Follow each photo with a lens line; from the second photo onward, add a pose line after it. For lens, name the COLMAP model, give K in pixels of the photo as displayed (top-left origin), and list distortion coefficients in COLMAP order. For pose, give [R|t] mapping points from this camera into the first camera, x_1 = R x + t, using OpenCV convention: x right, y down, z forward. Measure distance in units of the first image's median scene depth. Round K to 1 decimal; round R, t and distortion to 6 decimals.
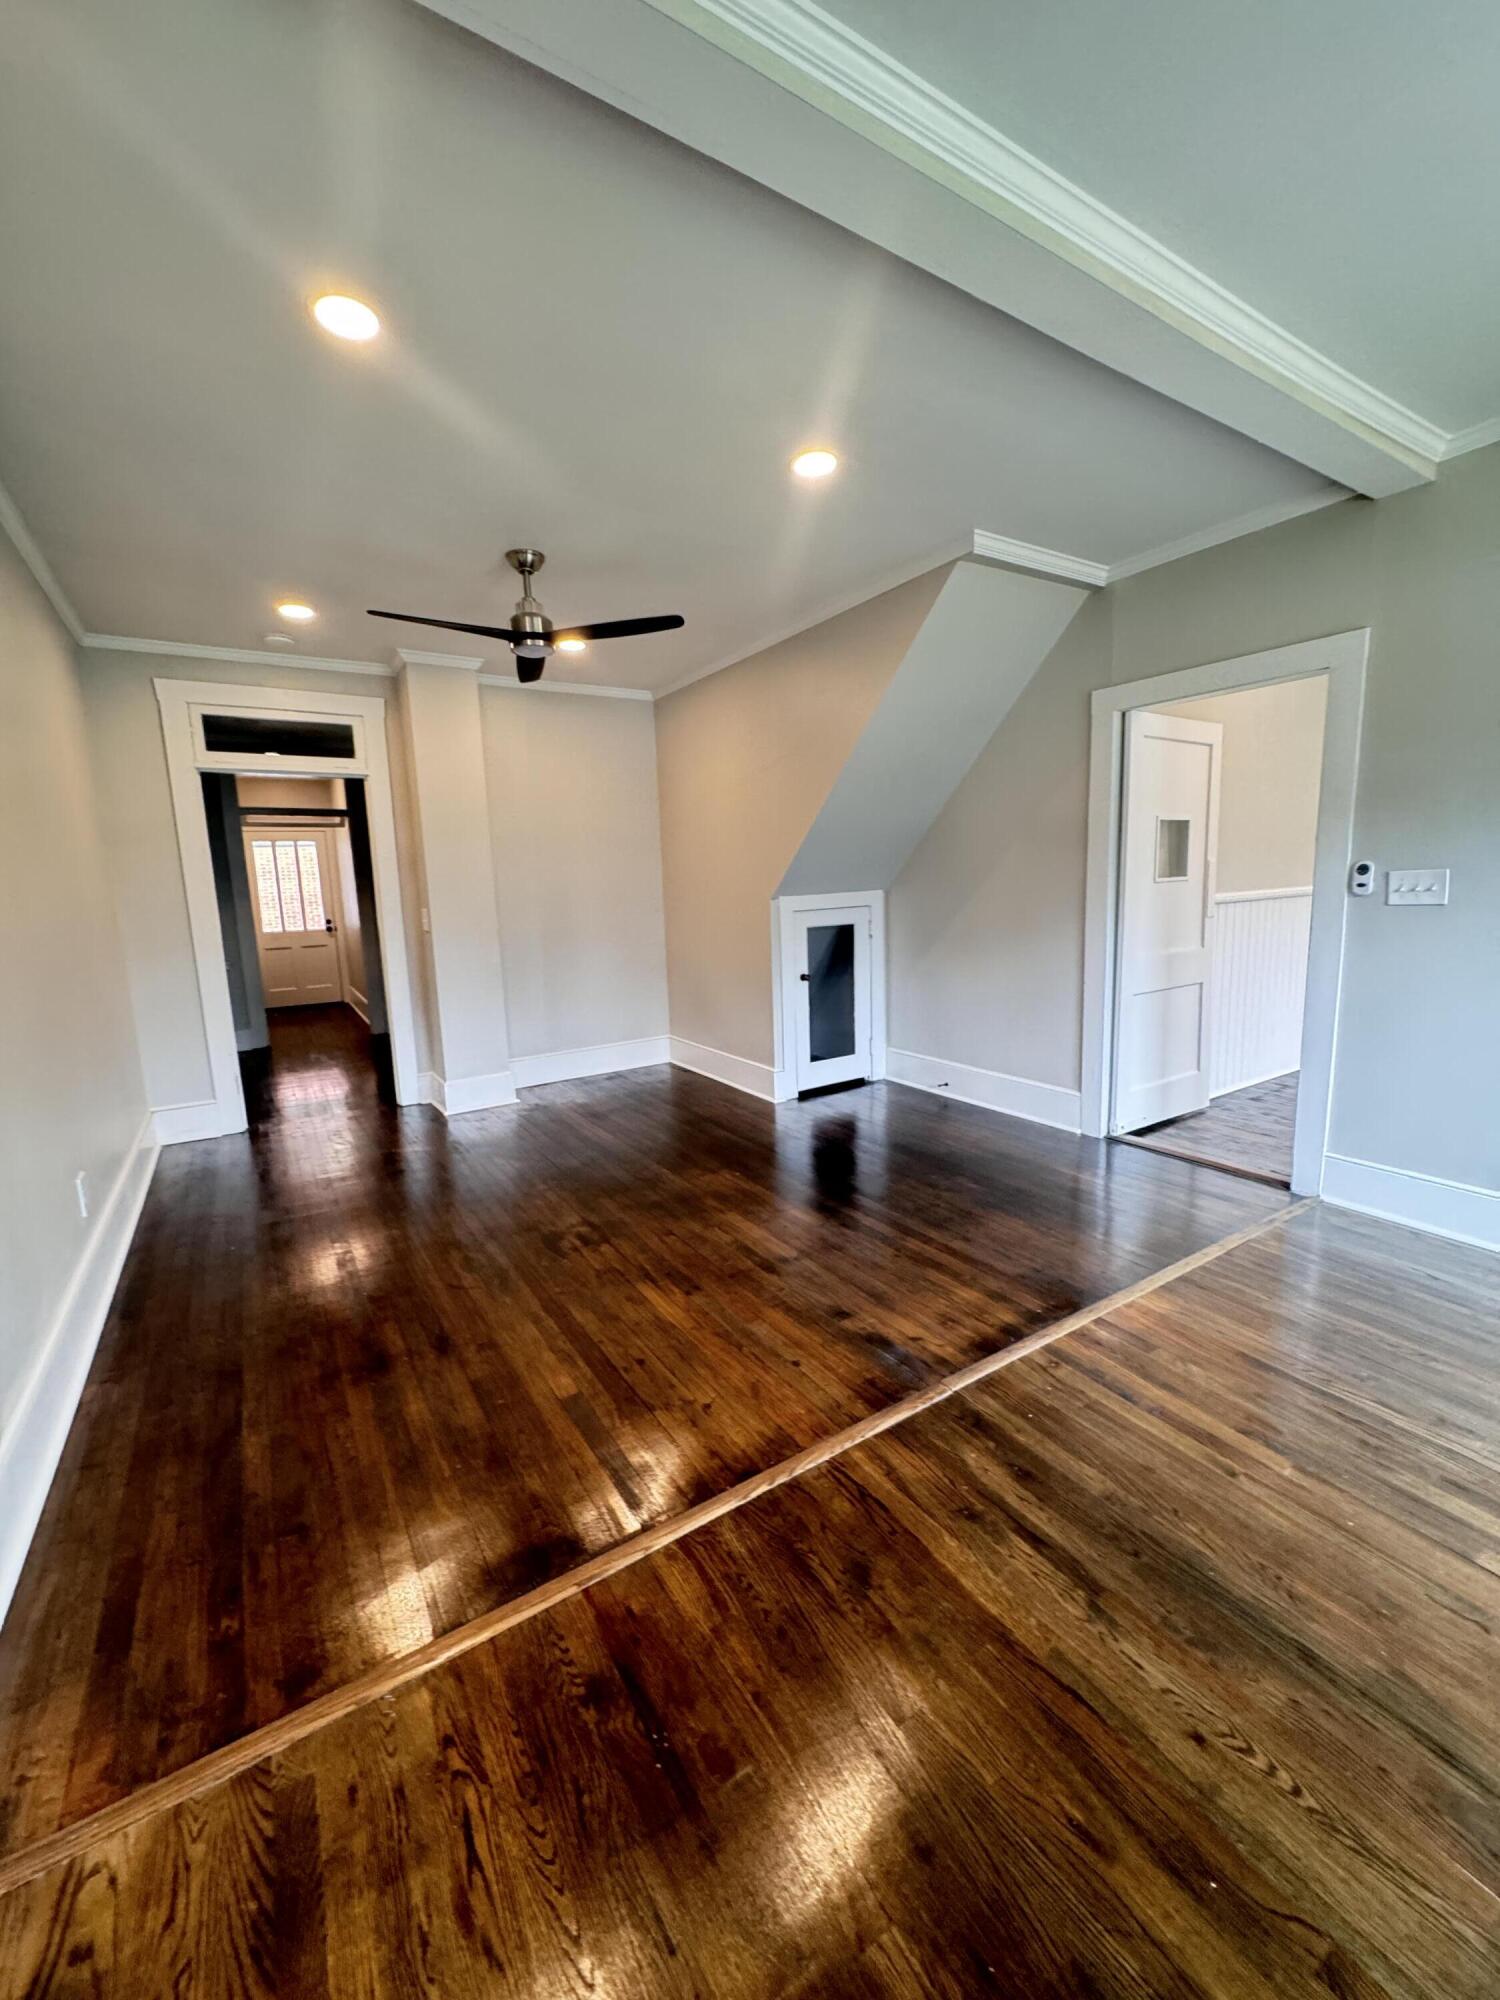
lens RADIAL K [[796.1, 0, 750.8], [0, 796.1, 999.5], [0, 0, 1]] dist [-0.001104, 0.000044]
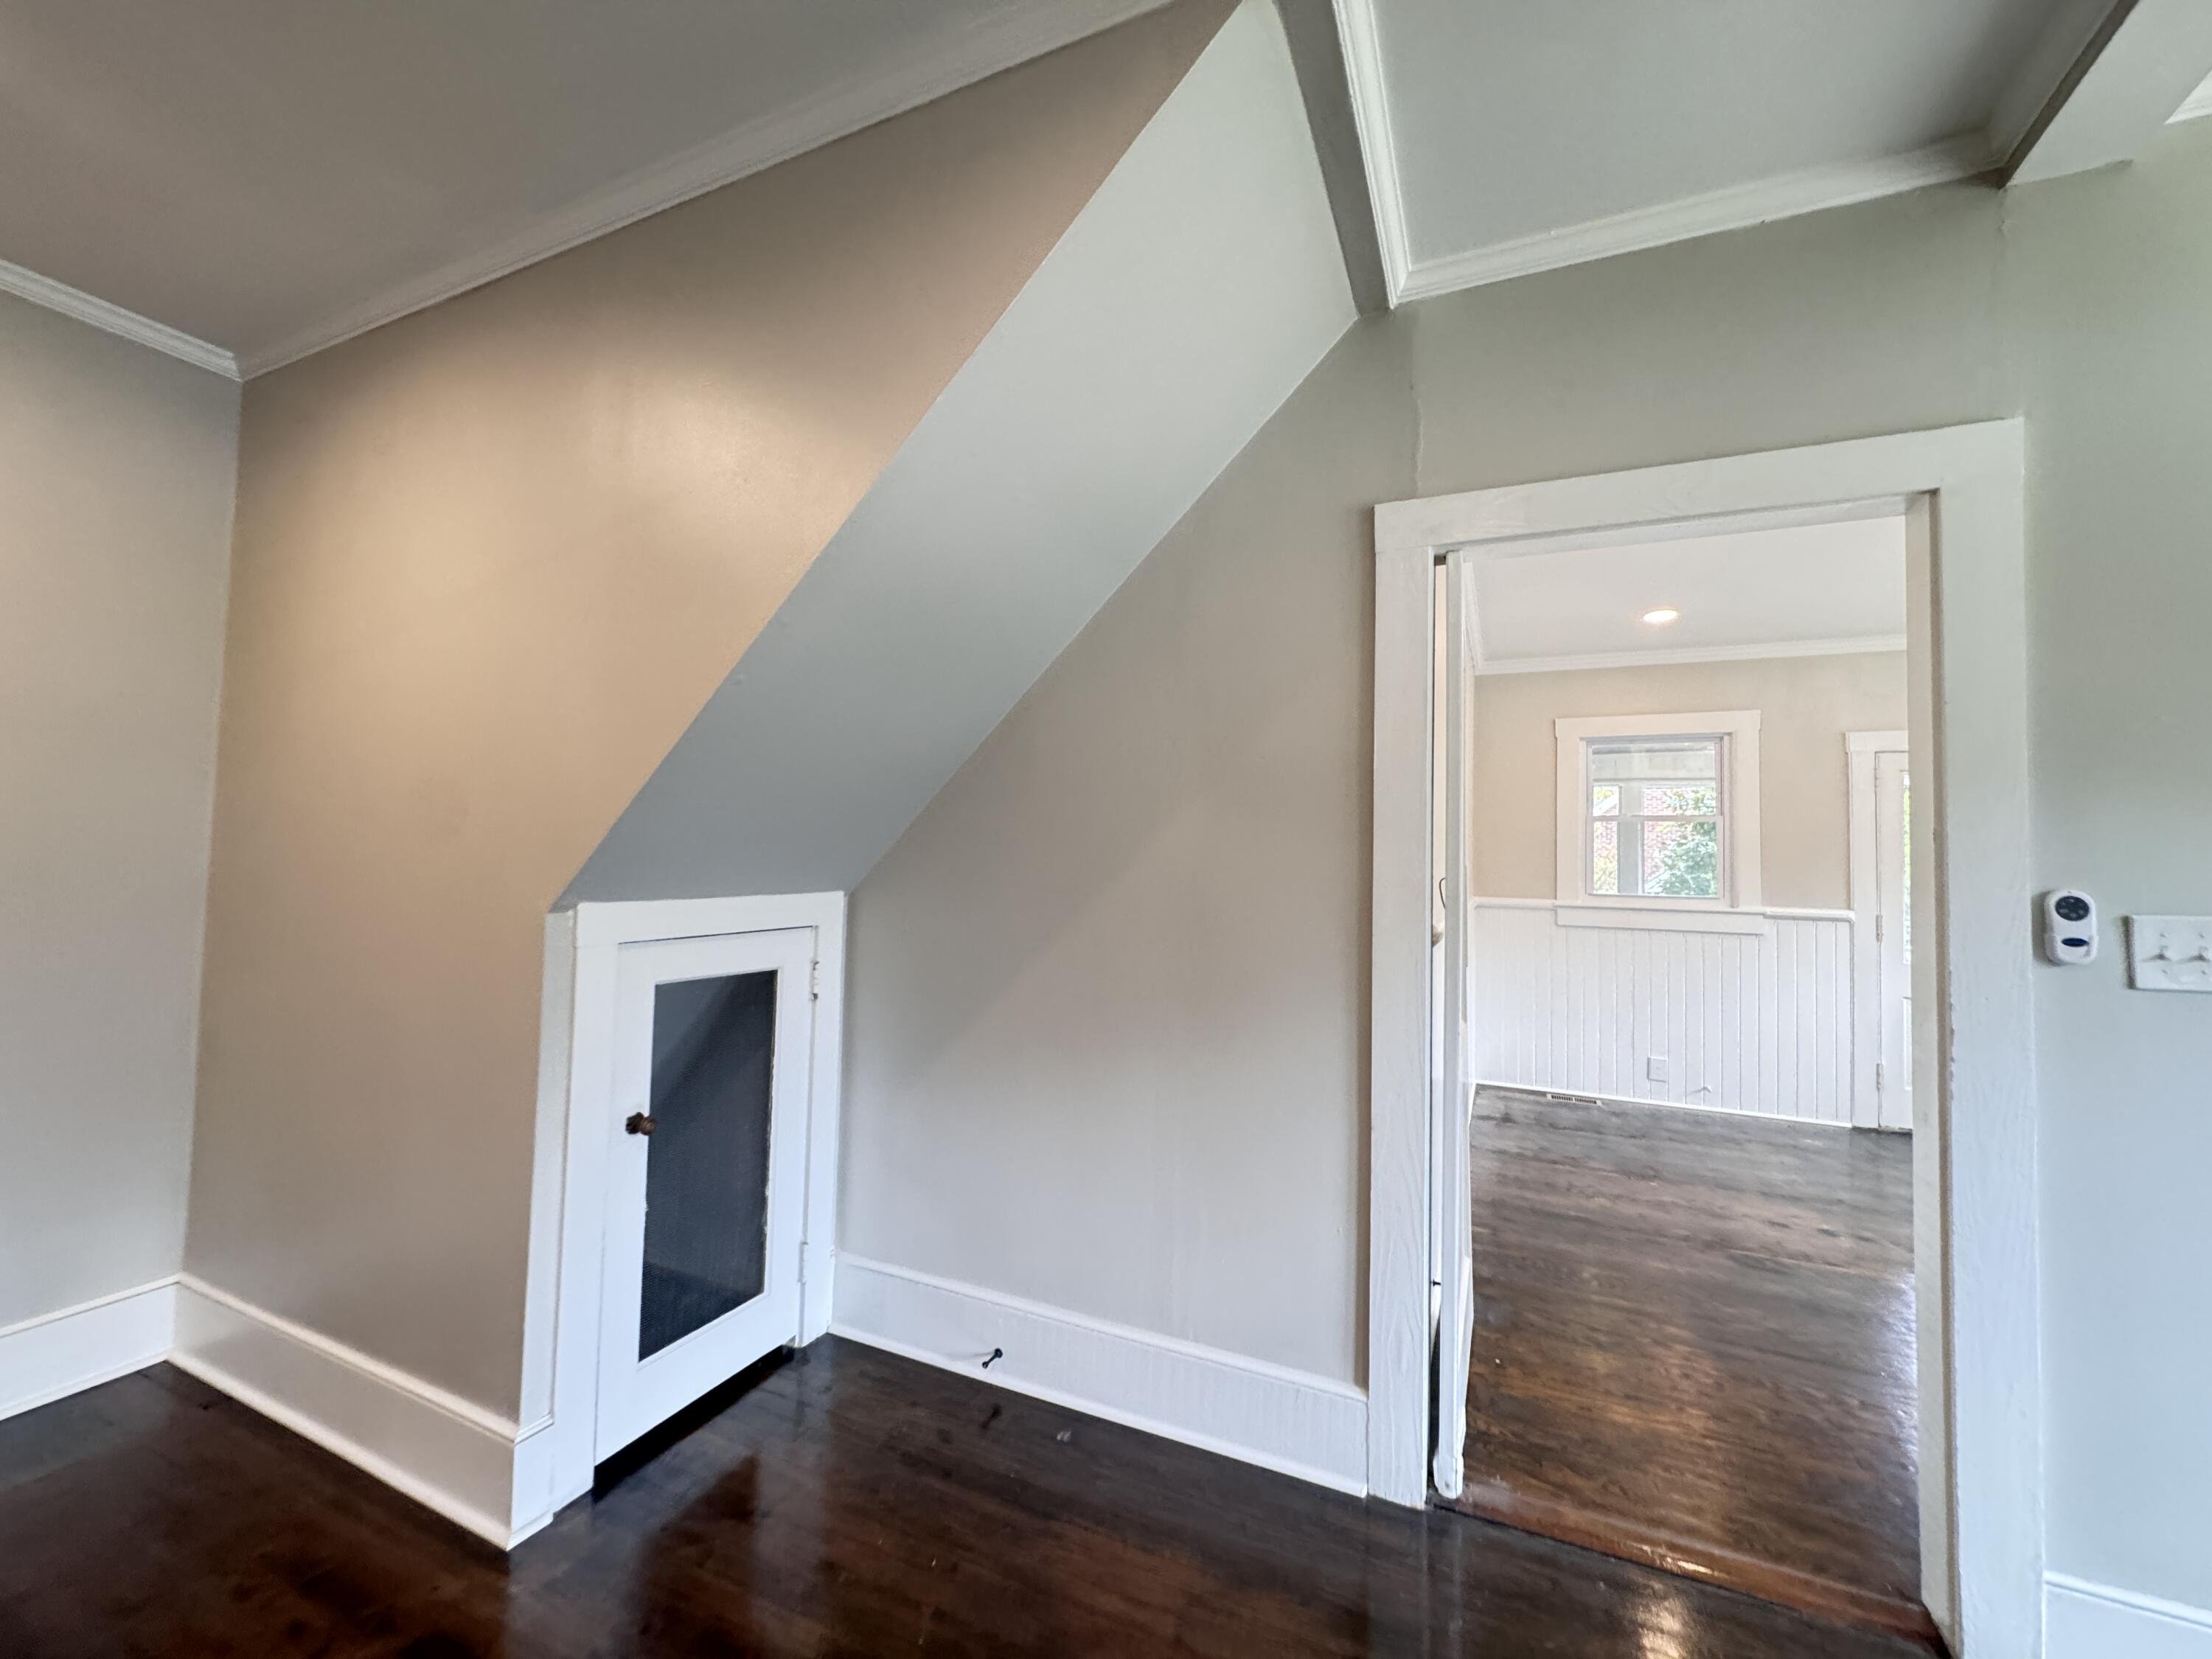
lens RADIAL K [[880.5, 0, 1111.7], [0, 880.5, 833.1], [0, 0, 1]] dist [-0.001104, 0.000044]
pose [[0.833117, 0.080705, 0.547177, 0.016497], [0.029368, 0.981447, -0.189472, -0.074820], [-0.552317, 0.173921, 0.815290, 0.524869]]
